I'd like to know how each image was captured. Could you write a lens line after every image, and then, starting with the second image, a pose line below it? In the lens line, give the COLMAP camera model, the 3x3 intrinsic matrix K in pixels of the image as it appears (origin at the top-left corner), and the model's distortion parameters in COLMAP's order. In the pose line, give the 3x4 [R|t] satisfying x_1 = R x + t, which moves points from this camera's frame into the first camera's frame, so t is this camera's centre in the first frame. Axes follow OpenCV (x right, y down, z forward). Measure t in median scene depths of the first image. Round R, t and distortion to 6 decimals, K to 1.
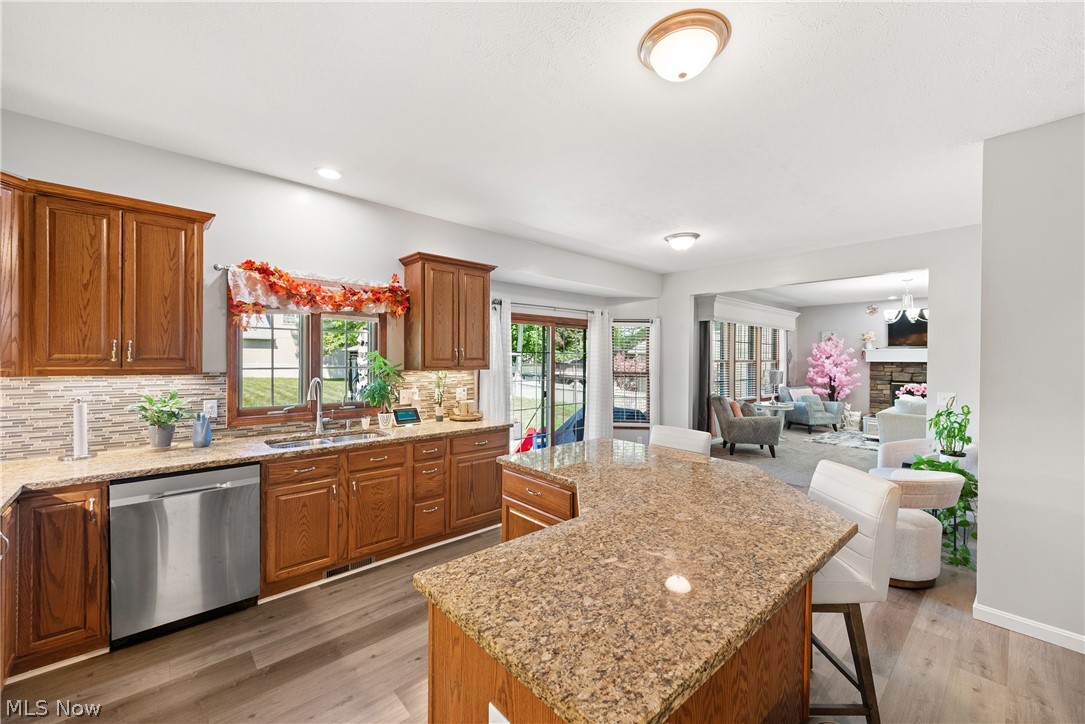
lens RADIAL K [[430.8, 0, 536.2], [0, 430.8, 362.7], [0, 0, 1]] dist [0.009902, -0.000583]
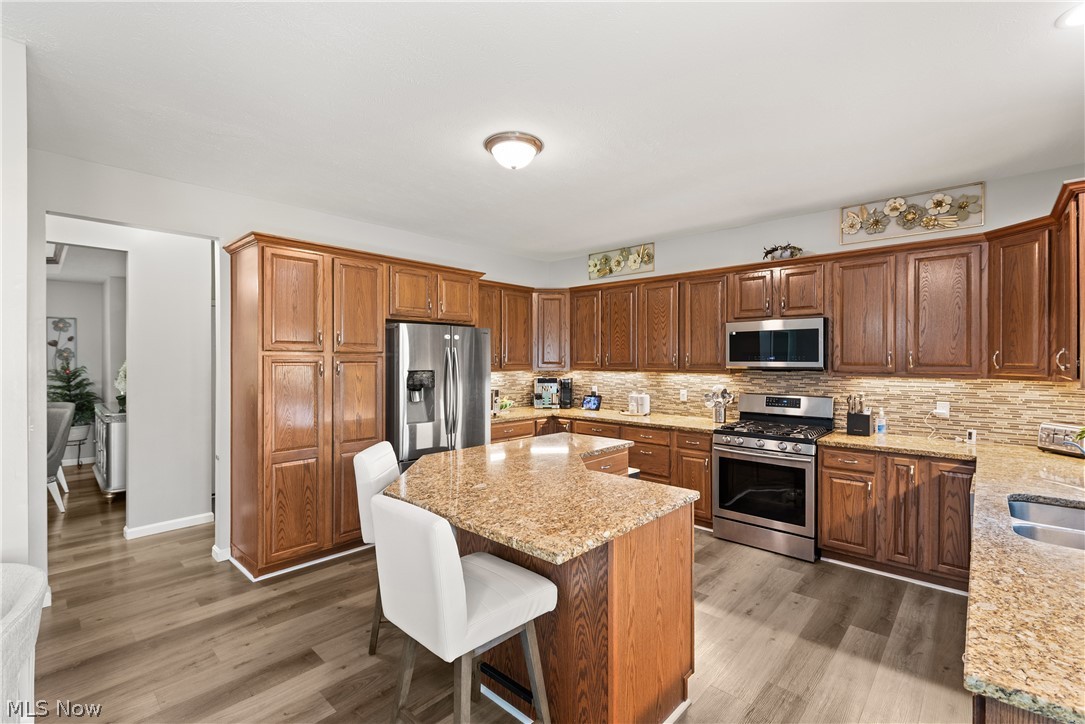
lens RADIAL K [[470.1, 0, 540.0], [0, 470.1, 362.6], [0, 0, 1]] dist [0.003491, -0.000126]
pose [[-0.995853, -0.009724, -0.090456, 0.233970], [-0.011131, 0.999825, 0.015064, -0.017837], [0.090294, 0.016009, -0.995787, 1.551455]]
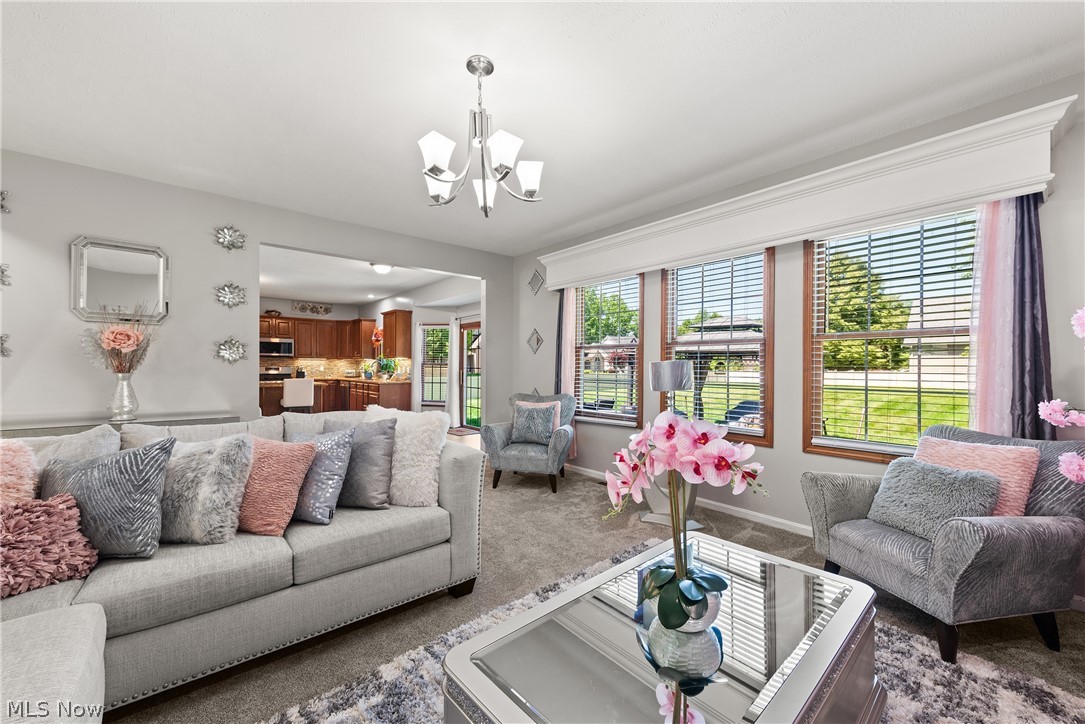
lens RADIAL K [[430.8, 0, 544.0], [0, 430.8, 365.7], [0, 0, 1]] dist [0.009902, -0.000583]
pose [[-0.039983, -0.011238, -0.999137, 2.742732], [-0.019583, 0.999754, -0.010461, 0.082941], [0.999008, 0.019148, -0.040193, 2.514257]]
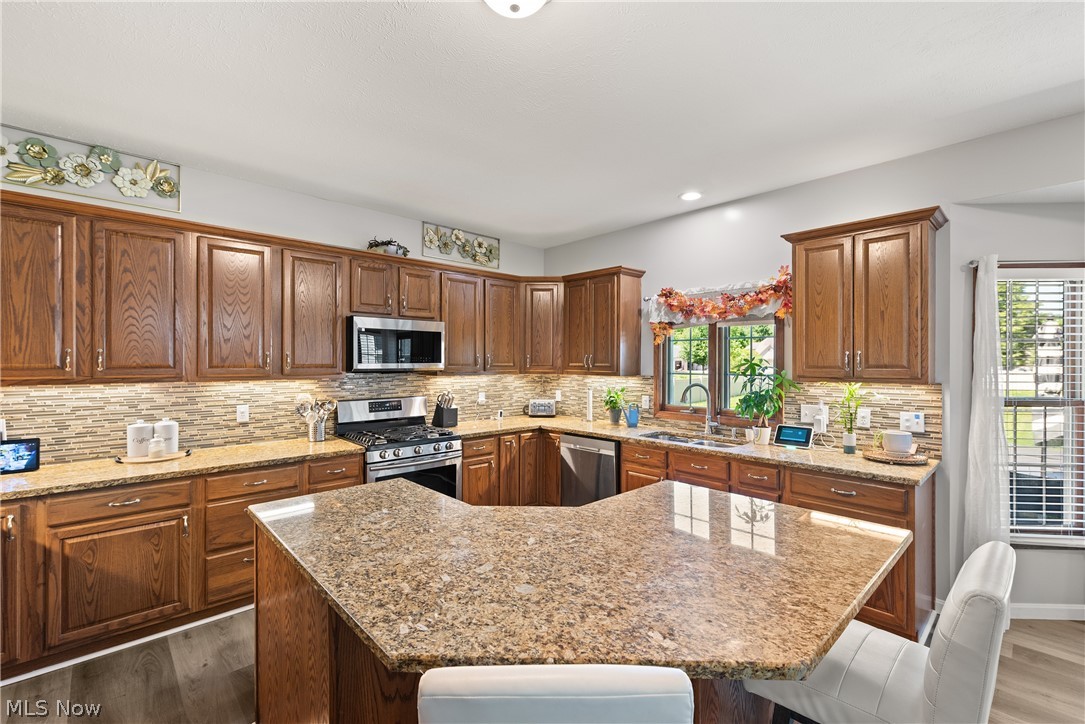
lens RADIAL K [[470.1, 0, 541.2], [0, 470.1, 359.7], [0, 0, 1]] dist [0.003491, -0.000126]
pose [[0.022628, -0.013256, -0.999656, 0.722065], [-0.011444, 0.999843, -0.013518, -0.004473], [0.999678, 0.011746, 0.022473, 0.623286]]
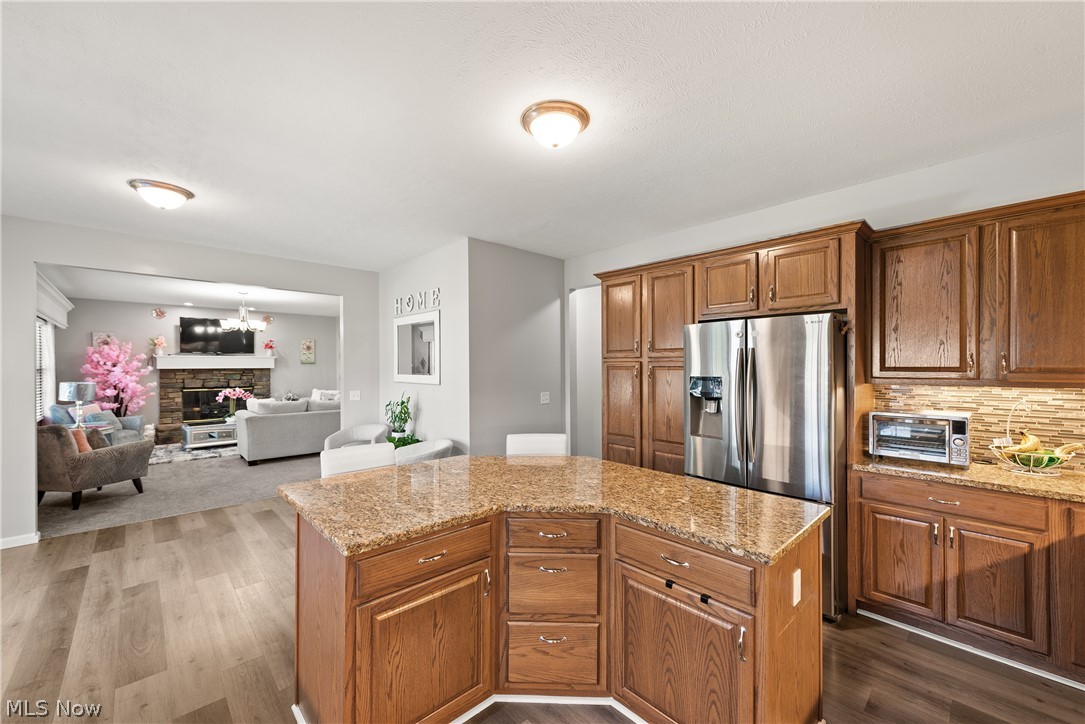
lens RADIAL K [[430.8, 0, 542.3], [0, 430.8, 366.5], [0, 0, 1]] dist [0.009902, -0.000583]
pose [[-0.026038, -0.010584, 0.999605, -0.562523], [0.015594, 0.999818, 0.010992, -0.015019], [-0.999539, 0.015874, -0.025869, 0.649159]]
